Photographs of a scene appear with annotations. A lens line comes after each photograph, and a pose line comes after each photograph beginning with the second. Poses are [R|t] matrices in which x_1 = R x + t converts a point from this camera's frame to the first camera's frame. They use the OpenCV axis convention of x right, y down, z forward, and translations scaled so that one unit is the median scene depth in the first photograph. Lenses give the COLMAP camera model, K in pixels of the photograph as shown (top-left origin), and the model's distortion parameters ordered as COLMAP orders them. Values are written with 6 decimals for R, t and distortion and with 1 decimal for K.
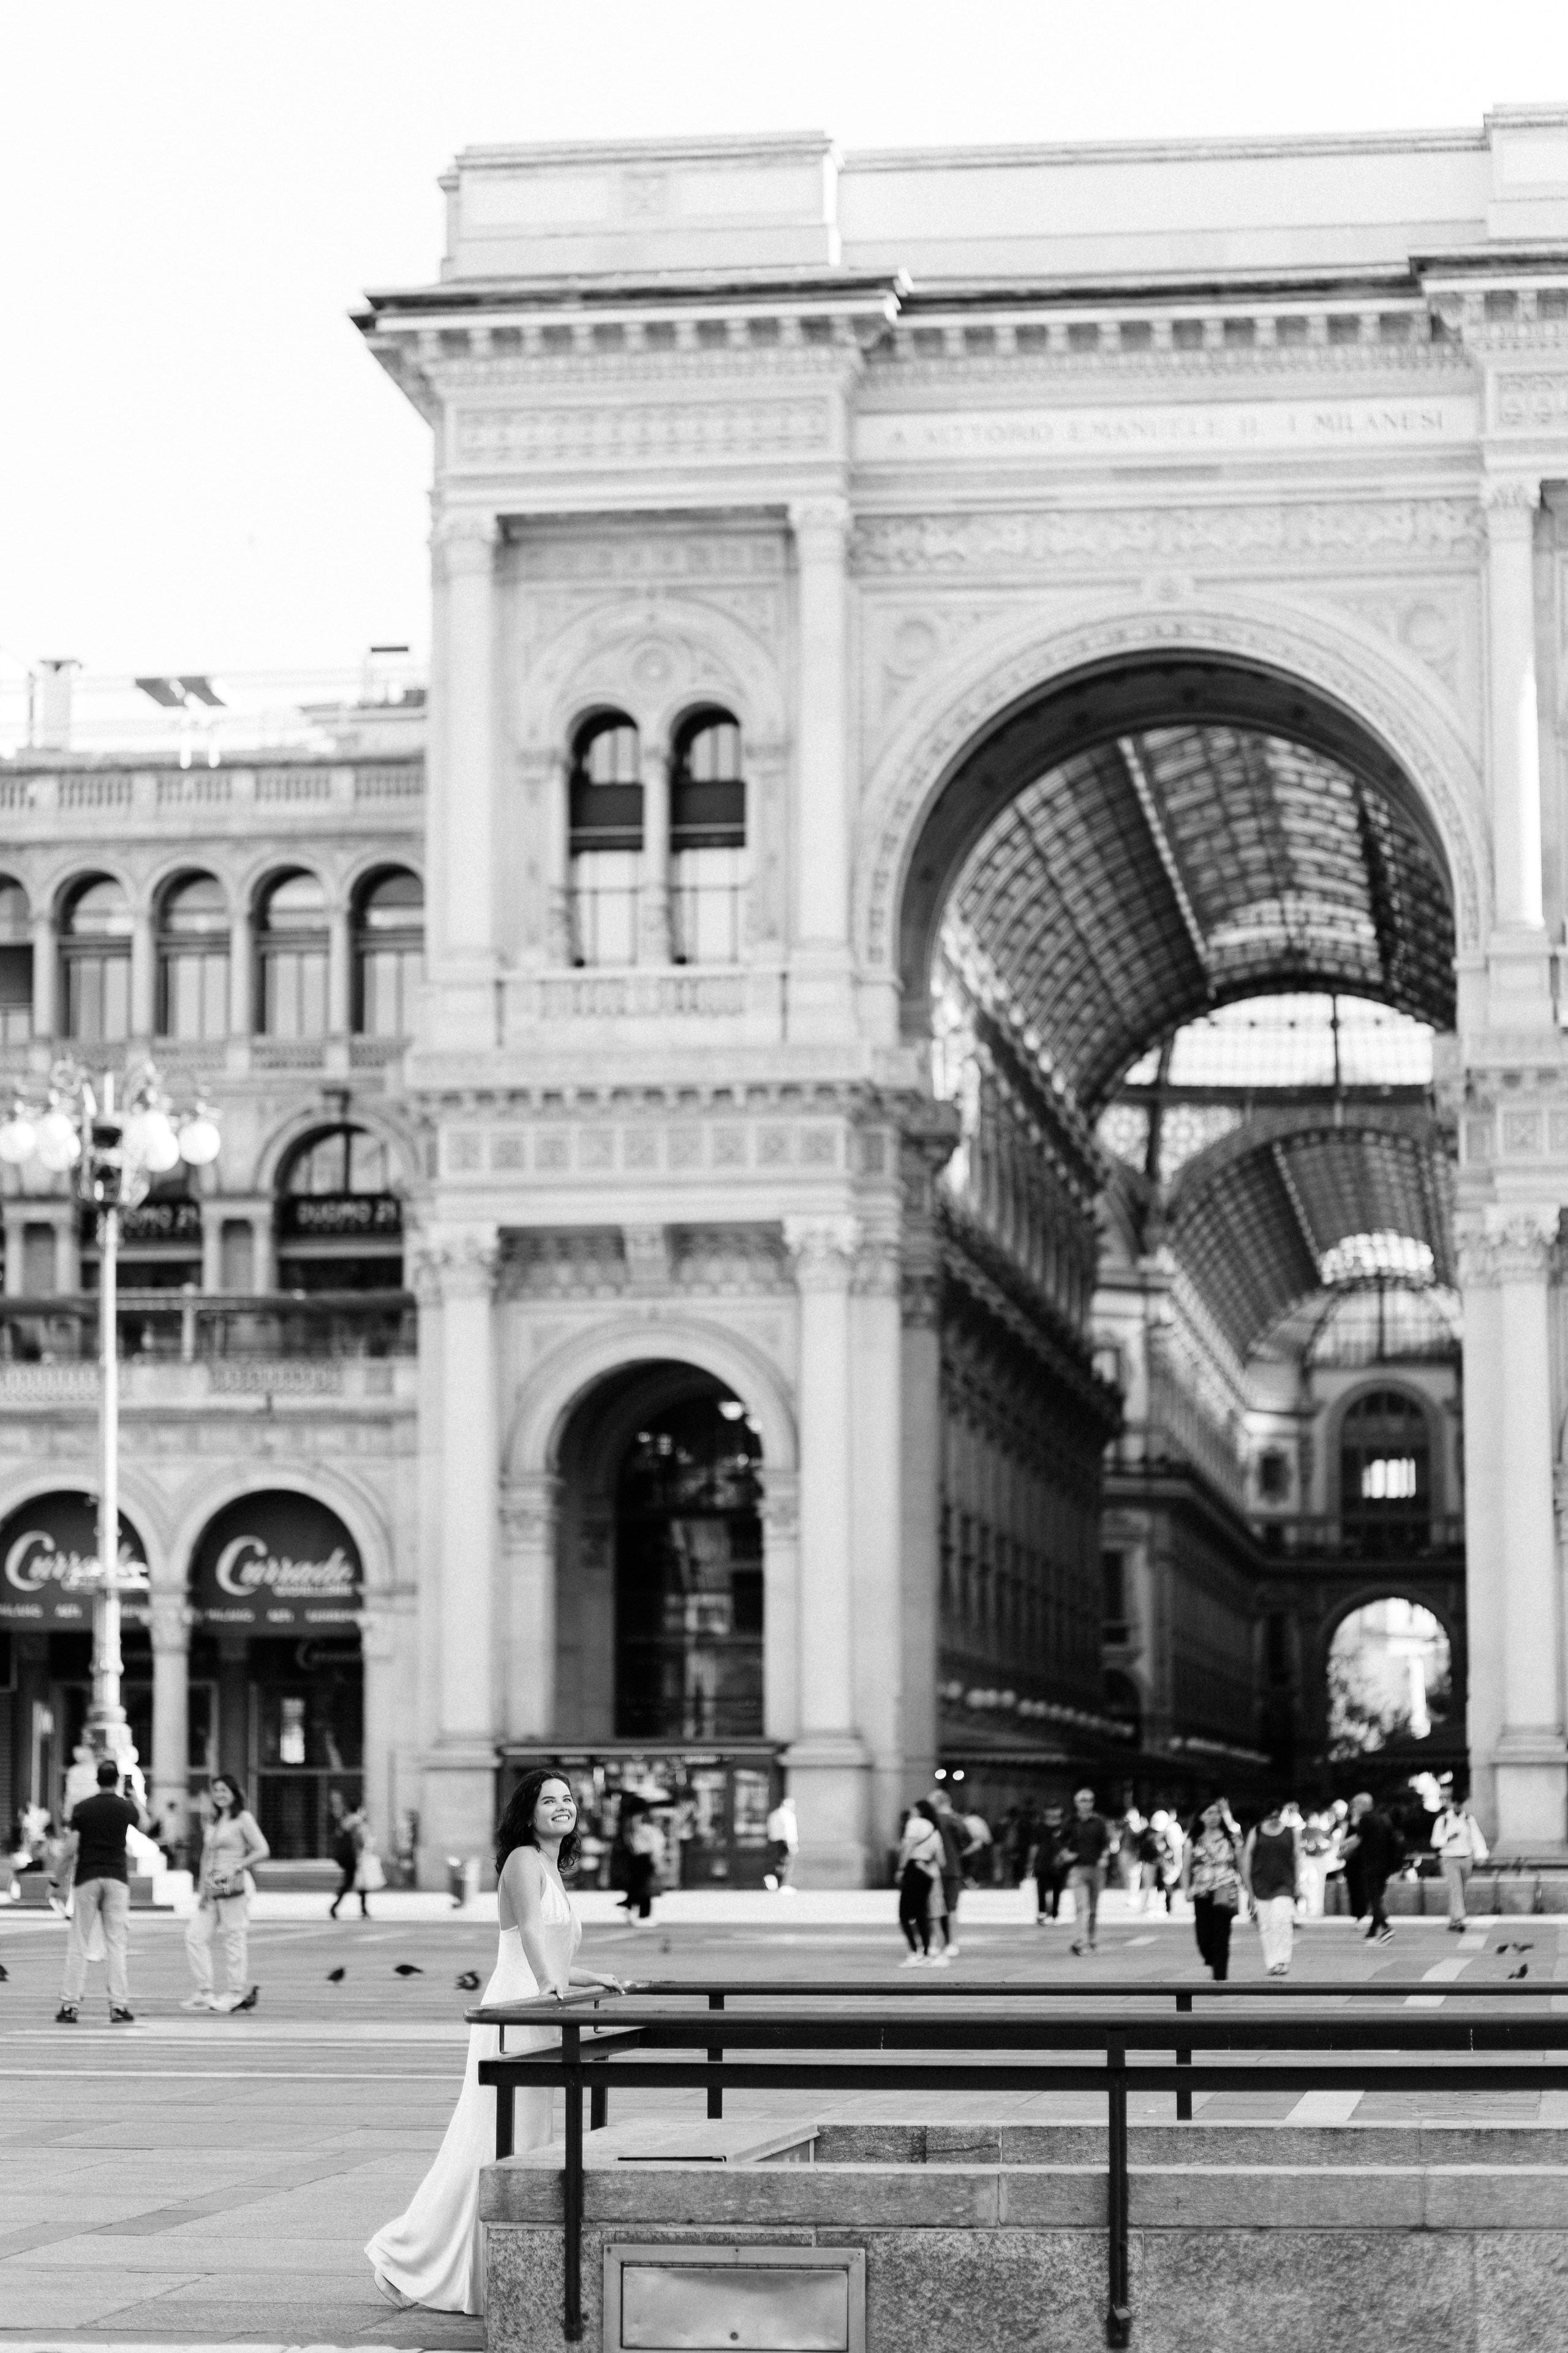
lens RADIAL K [[5644.1, 0, 784.0], [0, 5644.1, 1176.5], [0, 0, 1]] dist [-0.099303, -0.714834]
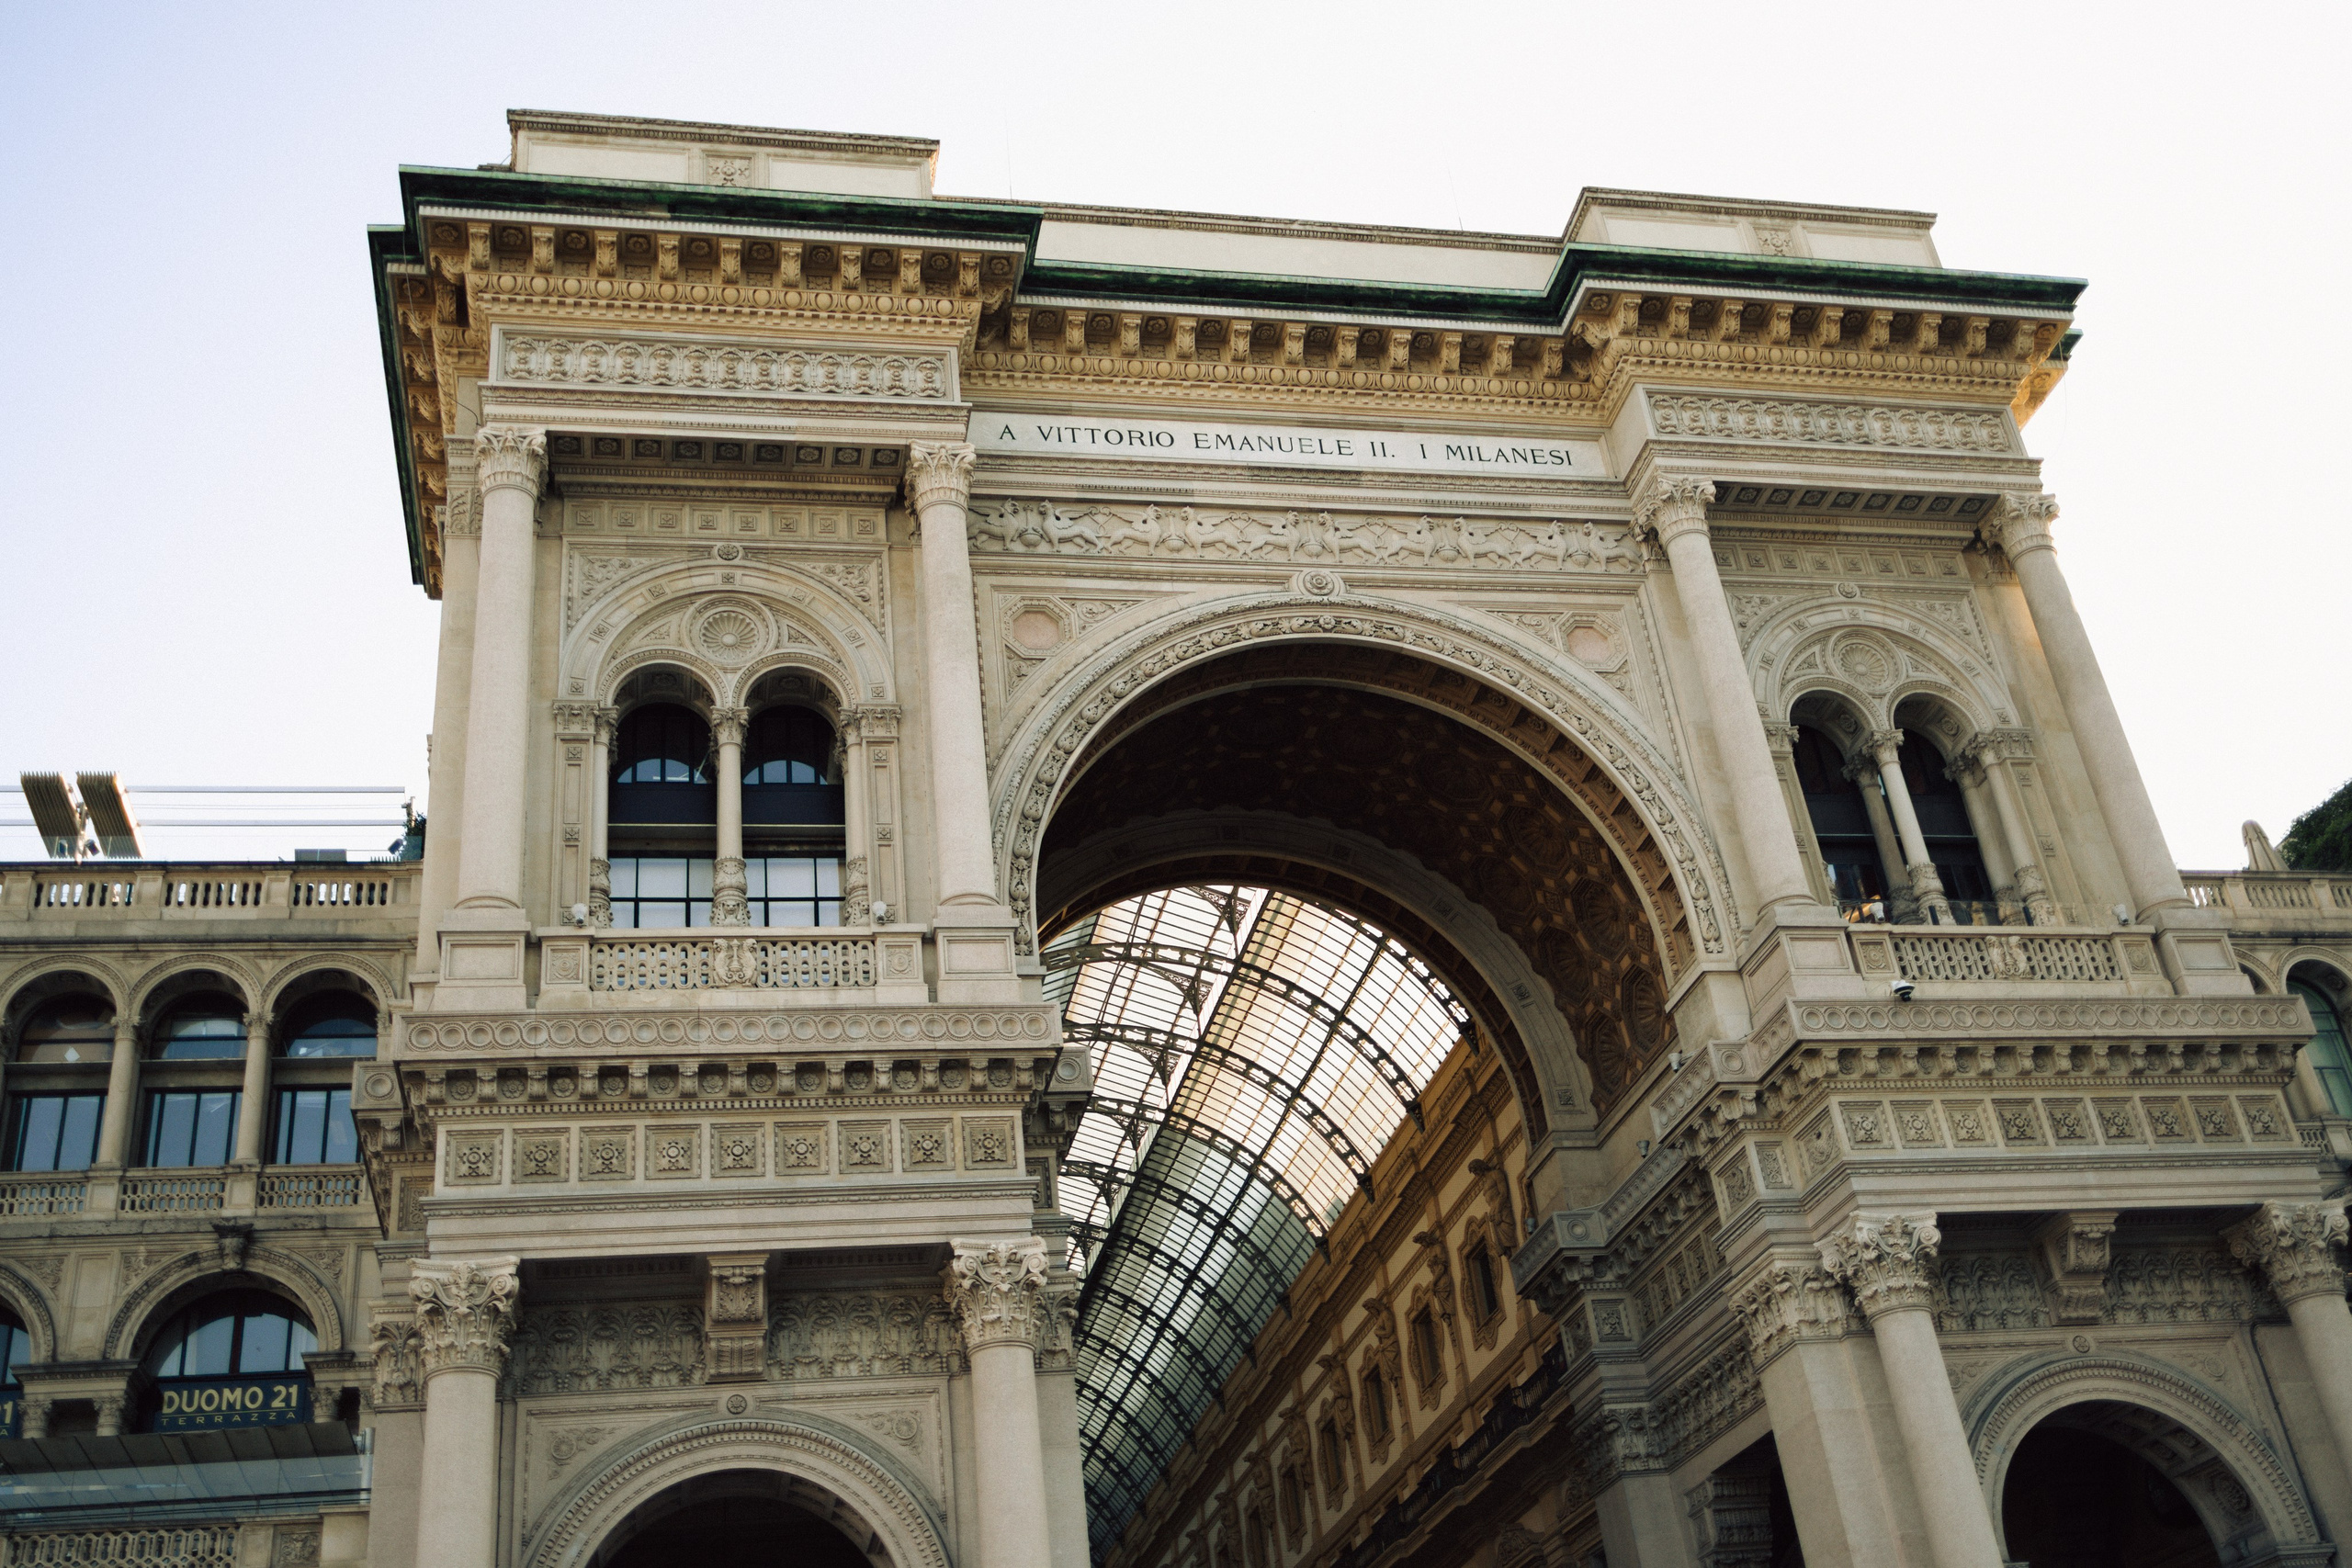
lens RADIAL K [[2321.3, 0, 1176.0], [0, 2321.3, 784.0], [0, 0, 1]] dist [0.002955, 0.000374]
pose [[0.943676, 0.080071, 0.321036, -0.069503], [0.066382, 0.904730, -0.420782, 0.078243], [-0.324144, 0.418392, 0.848457, 0.706652]]
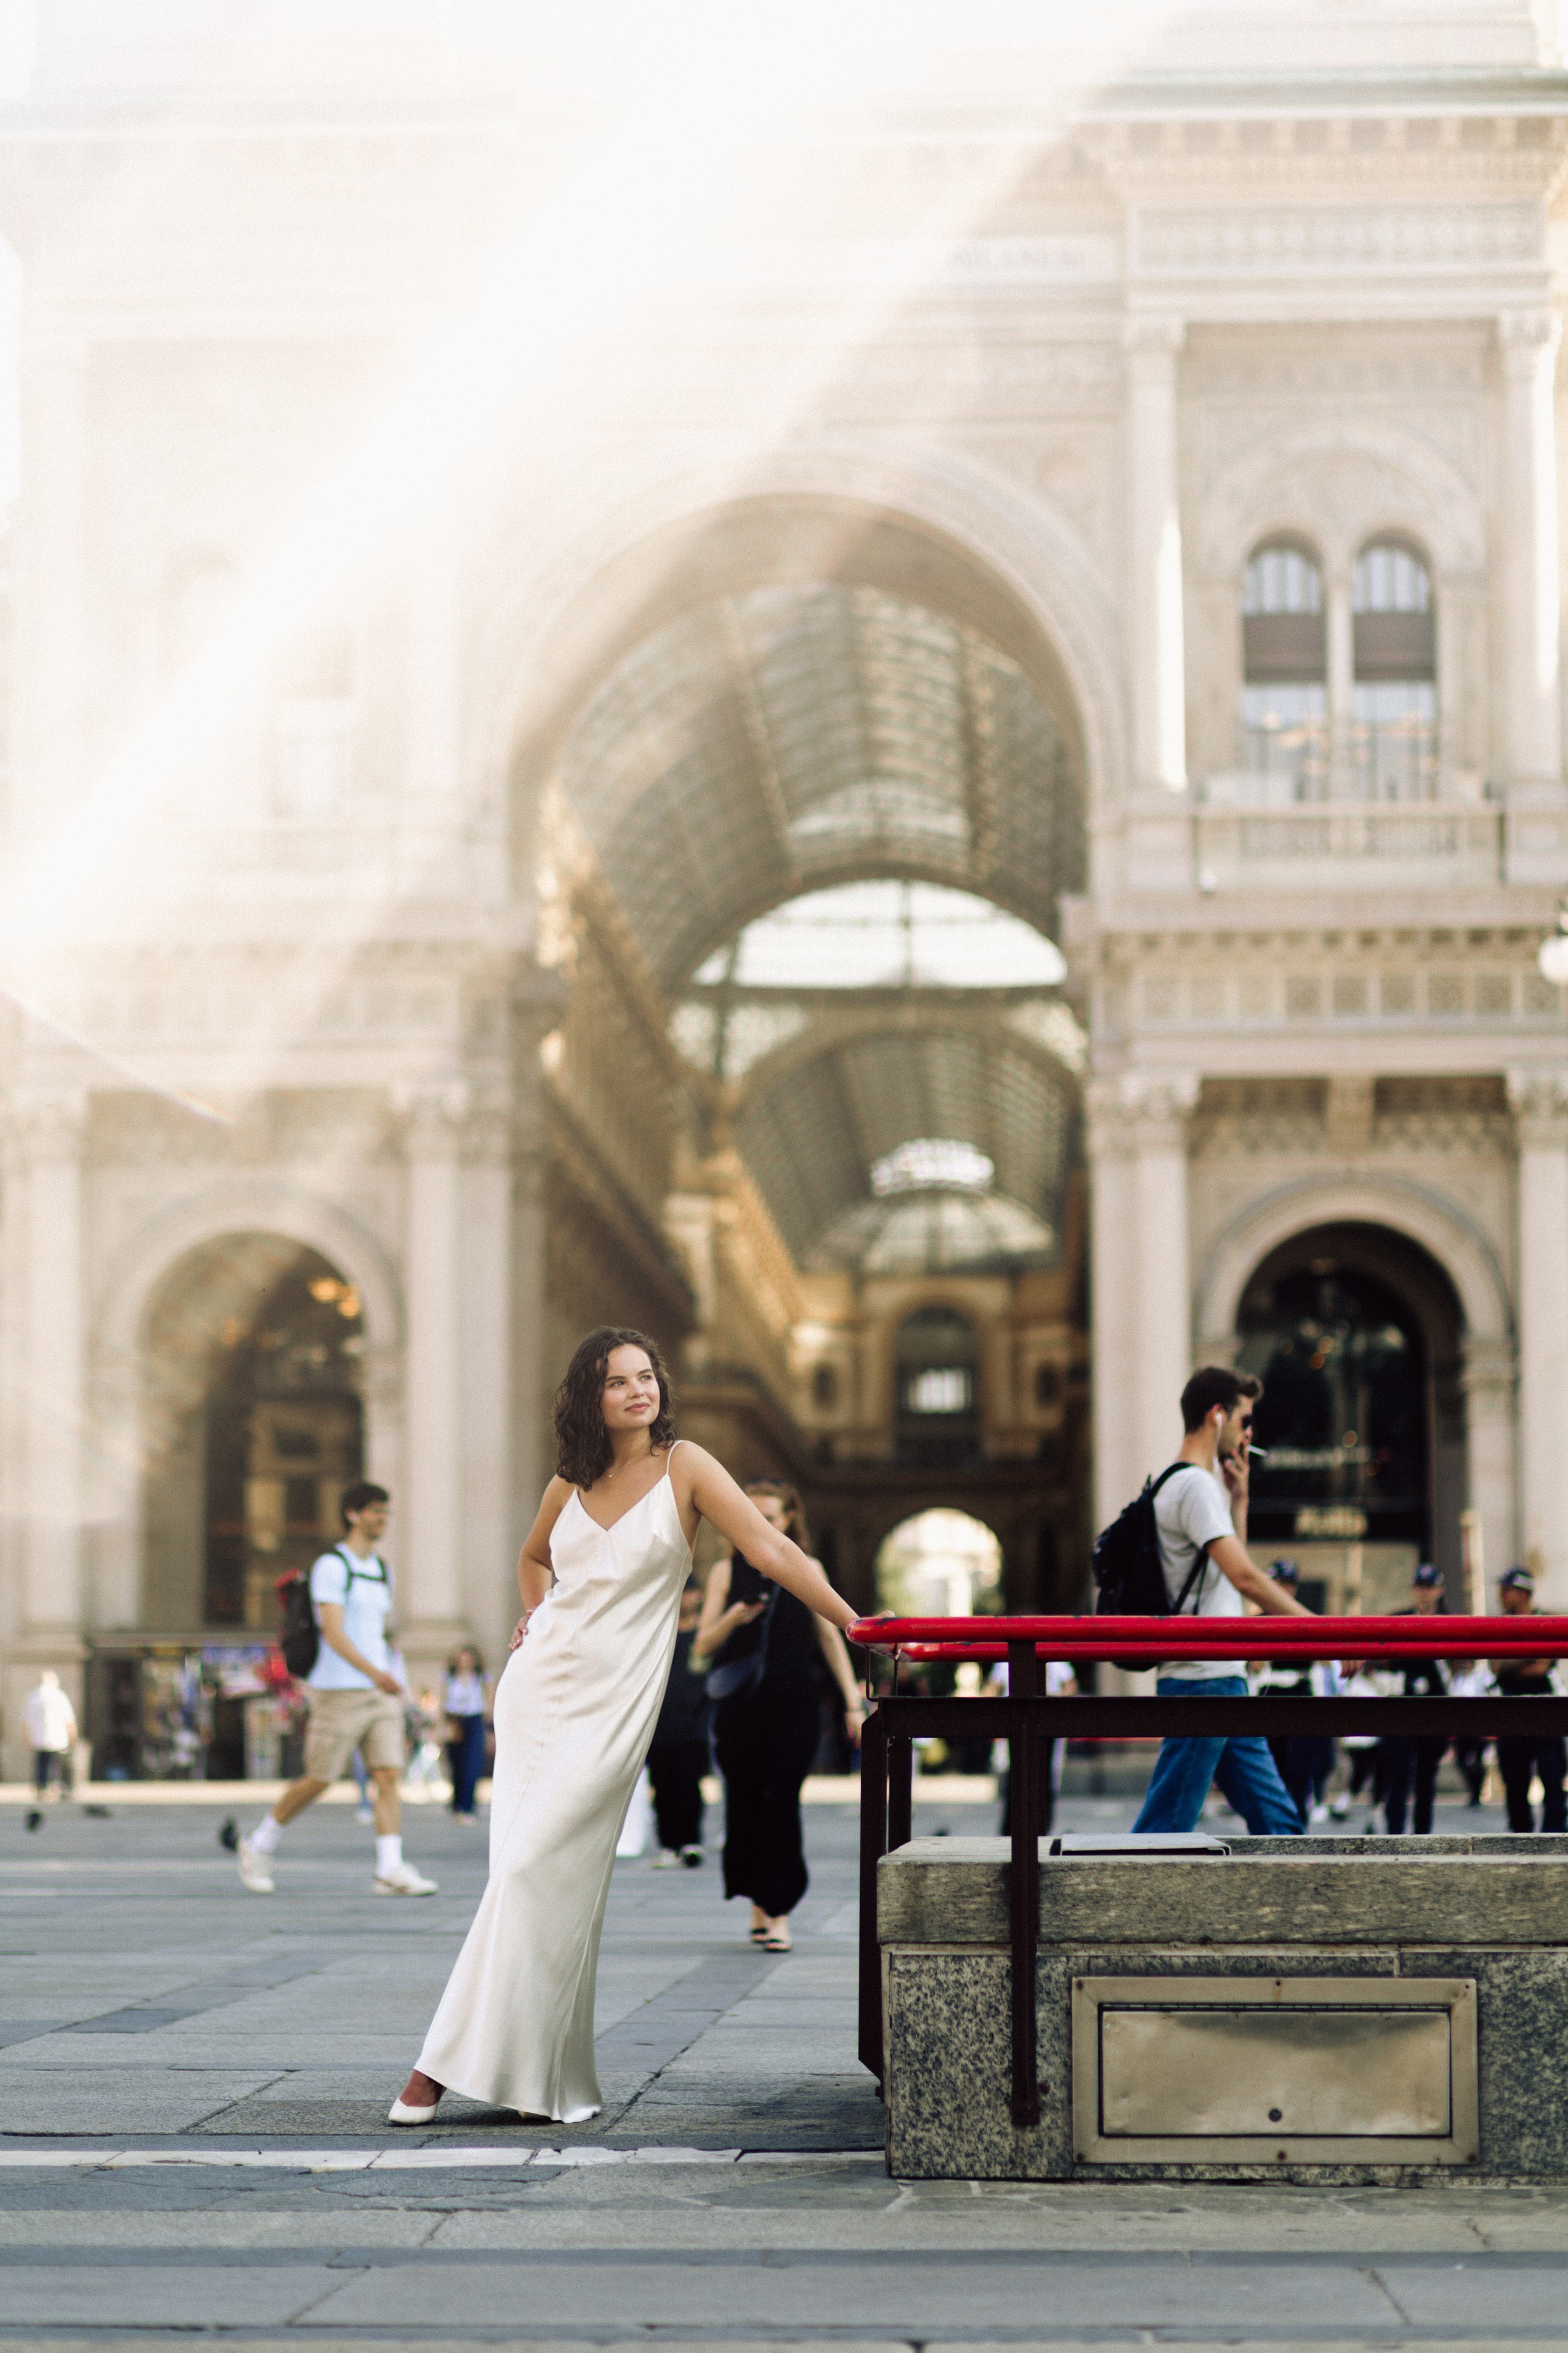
lens RADIAL K [[5696.0, 0, 784.0], [0, 5696.0, 1176.5], [0, 0, 1]] dist [-0.009225, -0.359567]
pose [[0.996820, 0.005204, 0.079511, -0.010422], [-0.006467, 0.999857, 0.015638, 0.007611], [-0.079419, -0.016103, 0.996711, 0.030117]]
